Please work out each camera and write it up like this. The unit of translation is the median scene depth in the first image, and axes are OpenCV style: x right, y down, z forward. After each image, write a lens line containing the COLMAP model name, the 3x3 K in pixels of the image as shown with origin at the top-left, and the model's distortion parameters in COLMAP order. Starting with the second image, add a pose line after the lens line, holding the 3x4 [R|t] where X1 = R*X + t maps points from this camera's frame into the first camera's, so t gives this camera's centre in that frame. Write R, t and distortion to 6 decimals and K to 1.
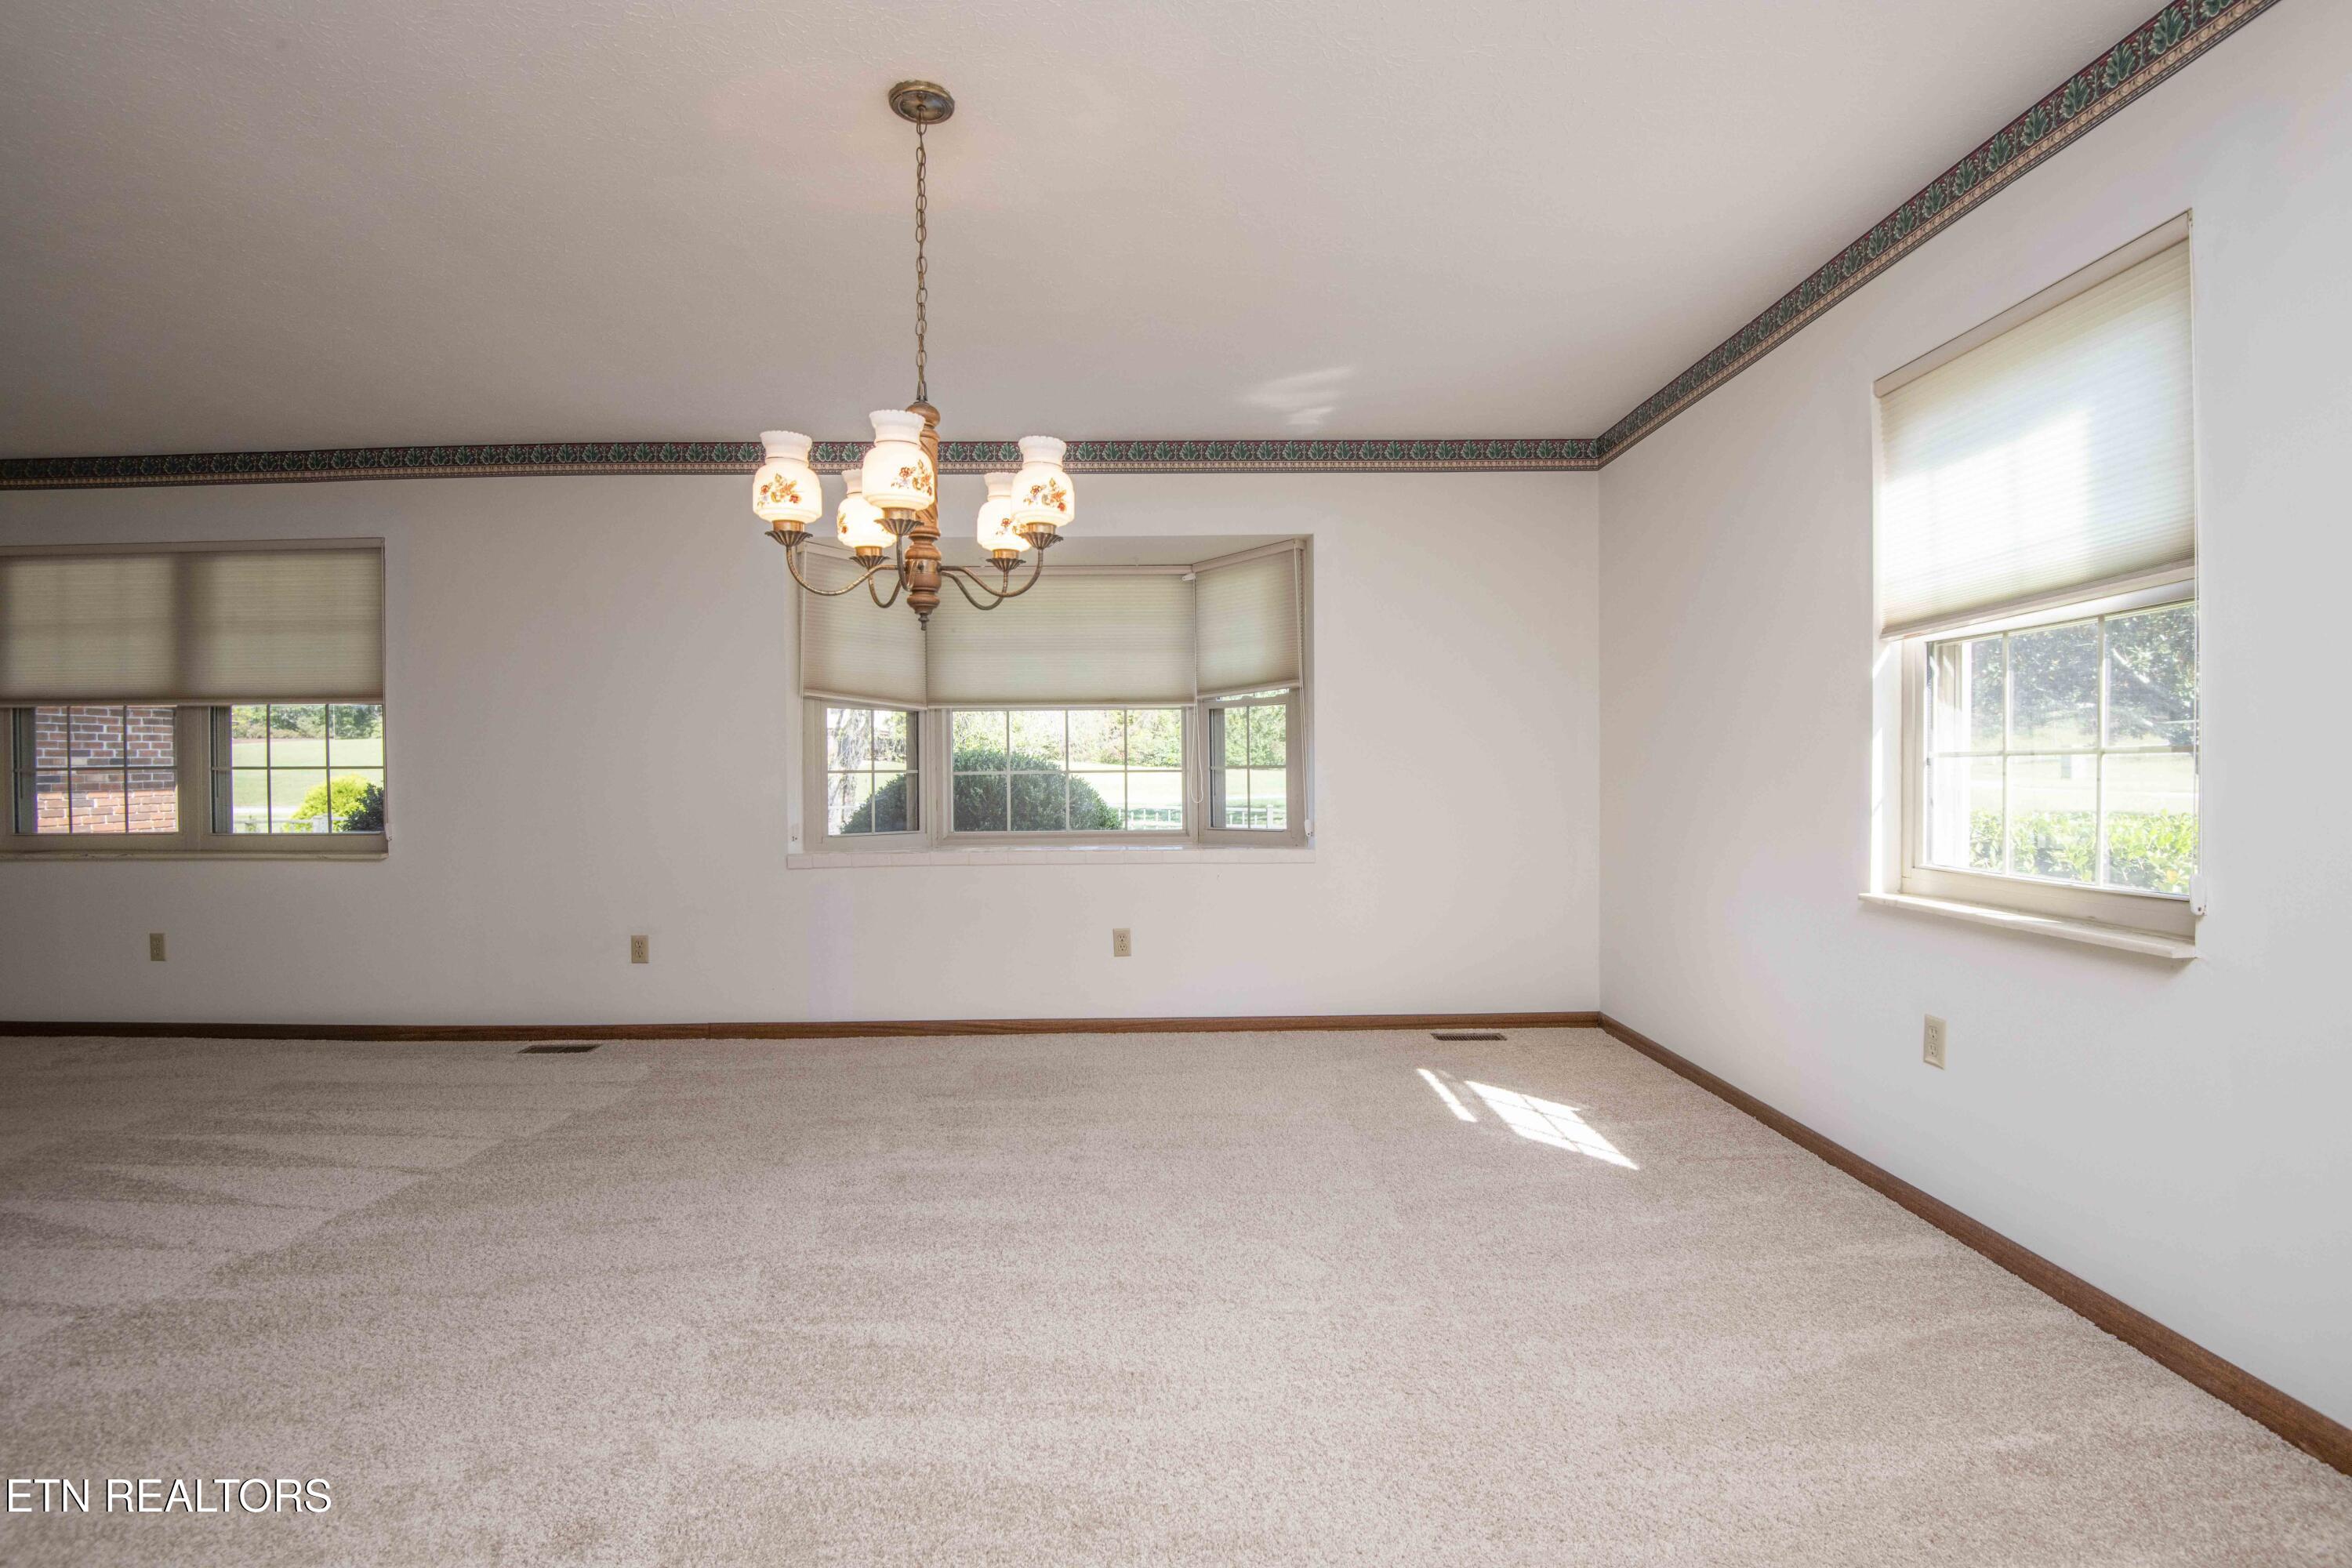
lens RADIAL K [[1082.6, 0, 1185.7], [0, 1082.6, 779.0], [0, 0, 1]] dist [0.001690, -0.027925]
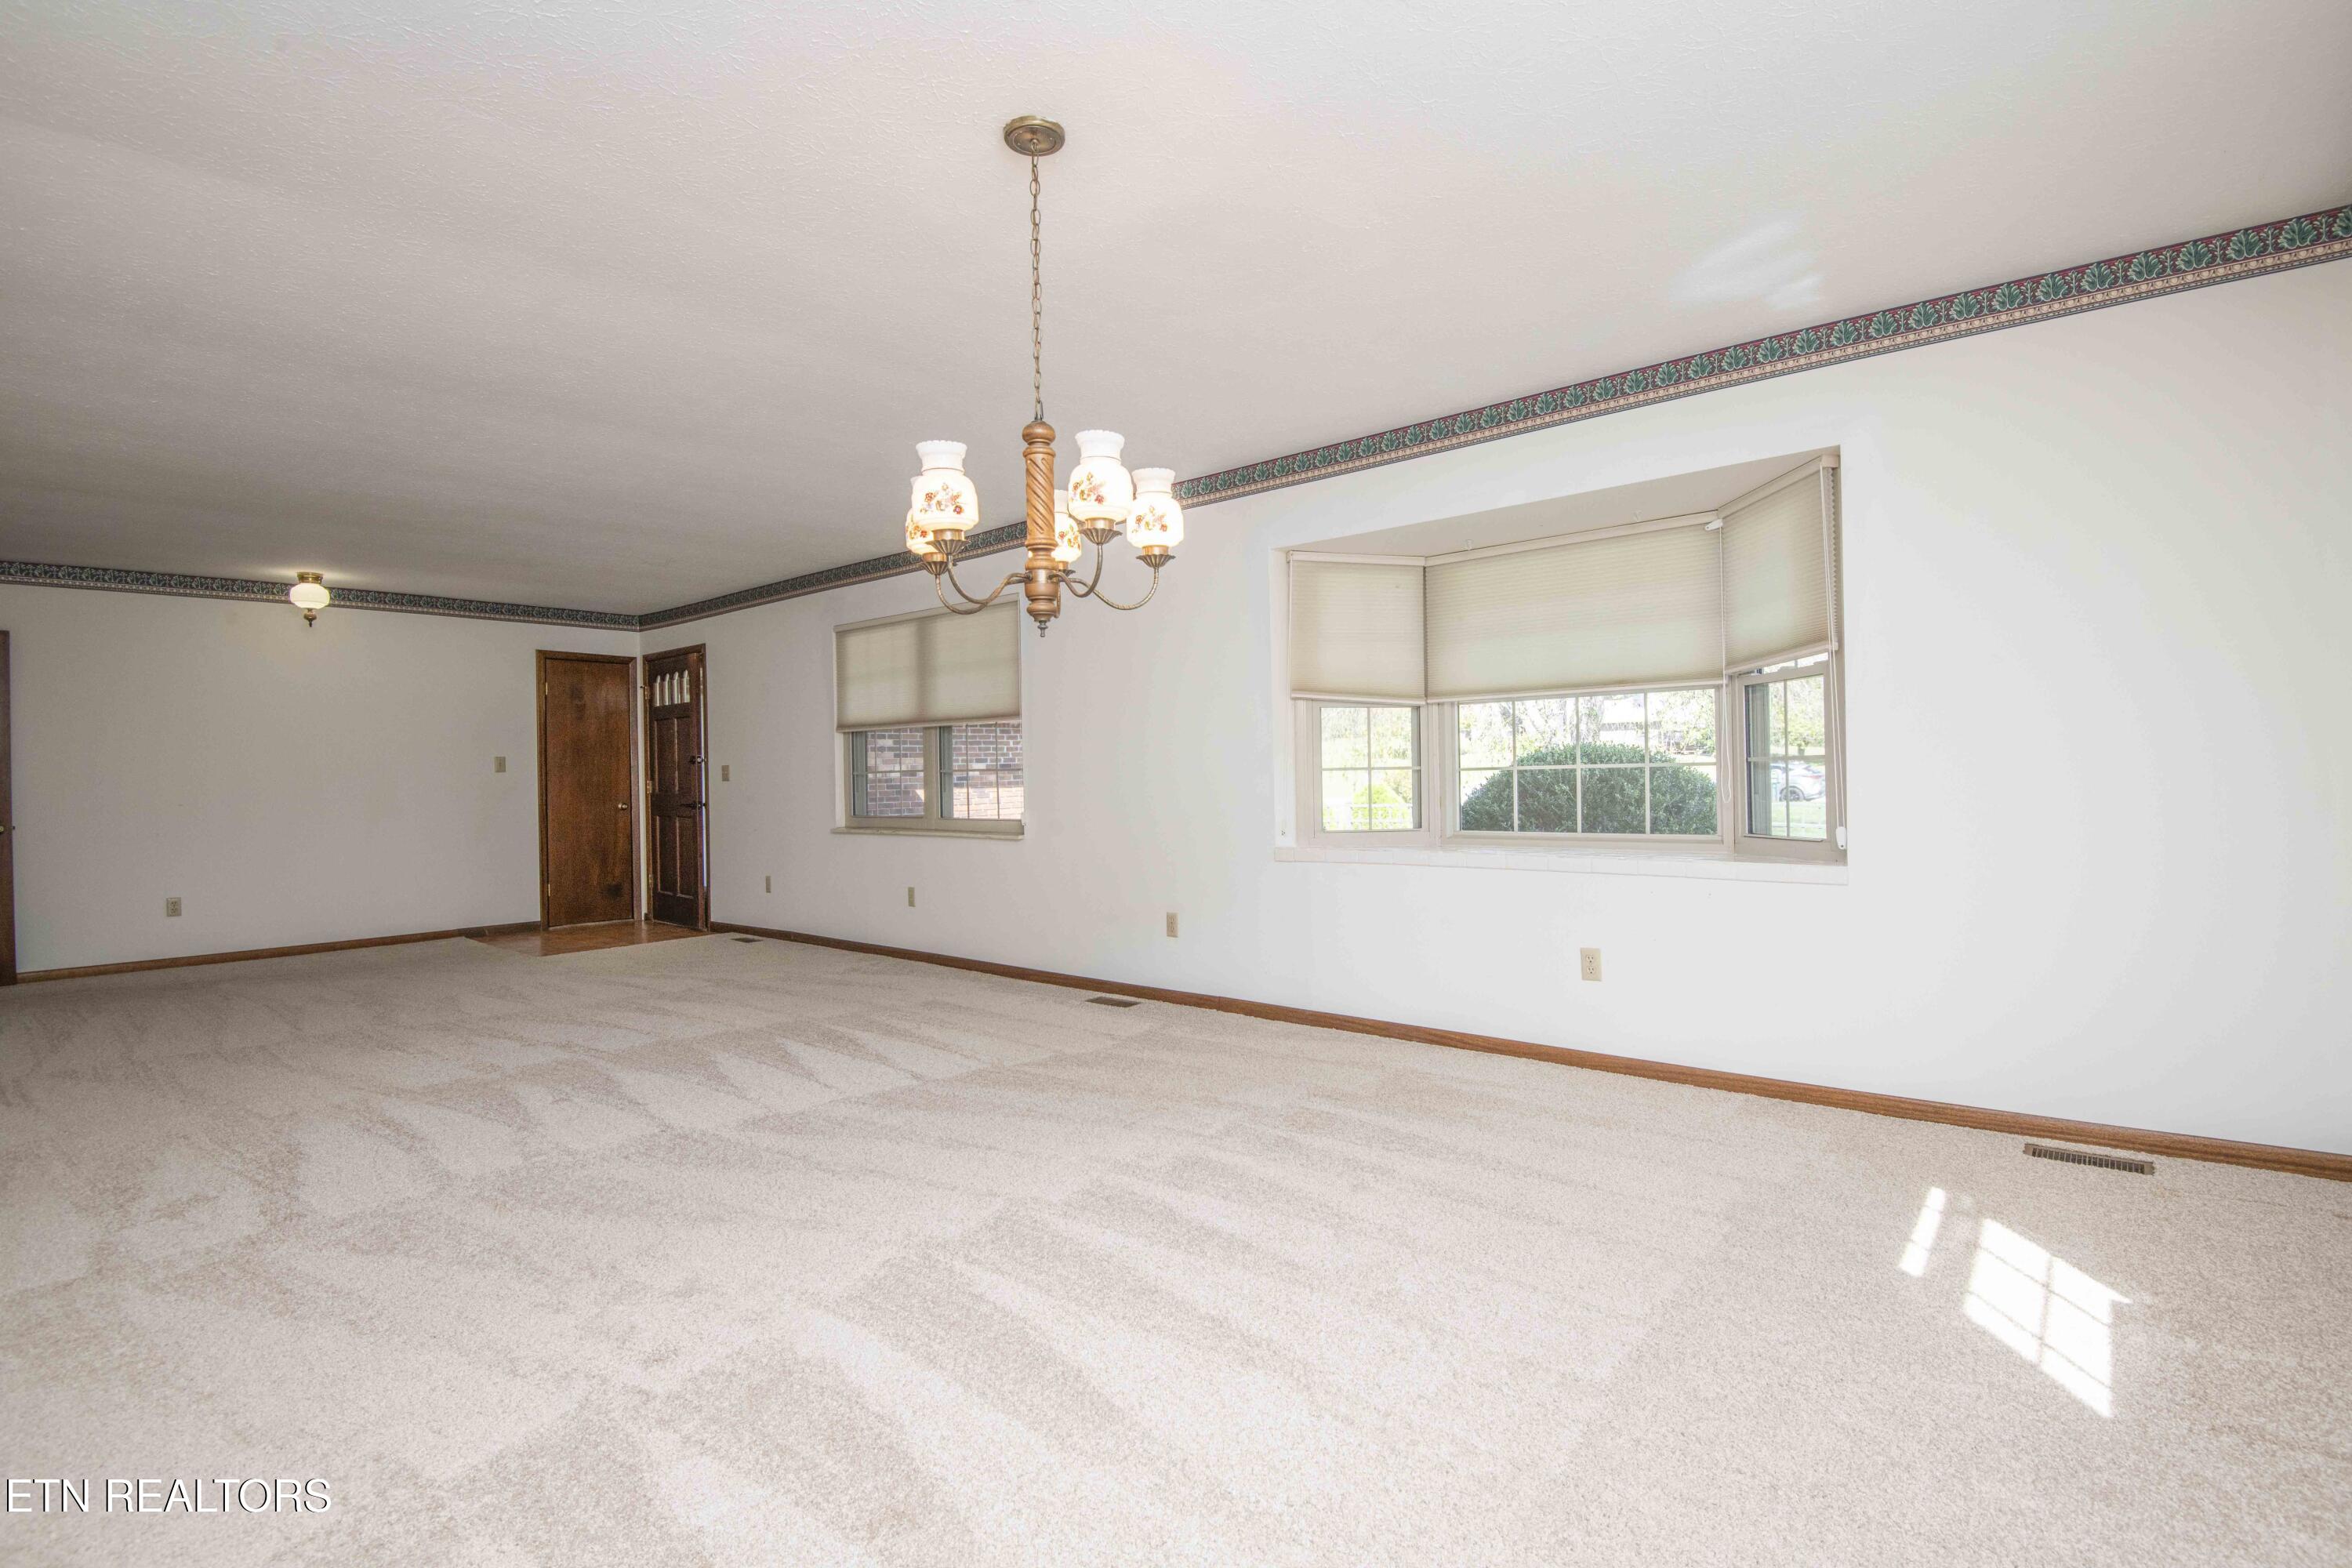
lens RADIAL K [[1082.6, 0, 1185.7], [0, 1082.6, 779.0], [0, 0, 1]] dist [0.001690, -0.027925]
pose [[0.753965, -0.003918, -0.656903, 0.335095], [0.007026, 0.999973, 0.002100, -0.000205], [0.656877, -0.006198, 0.753972, 0.178772]]
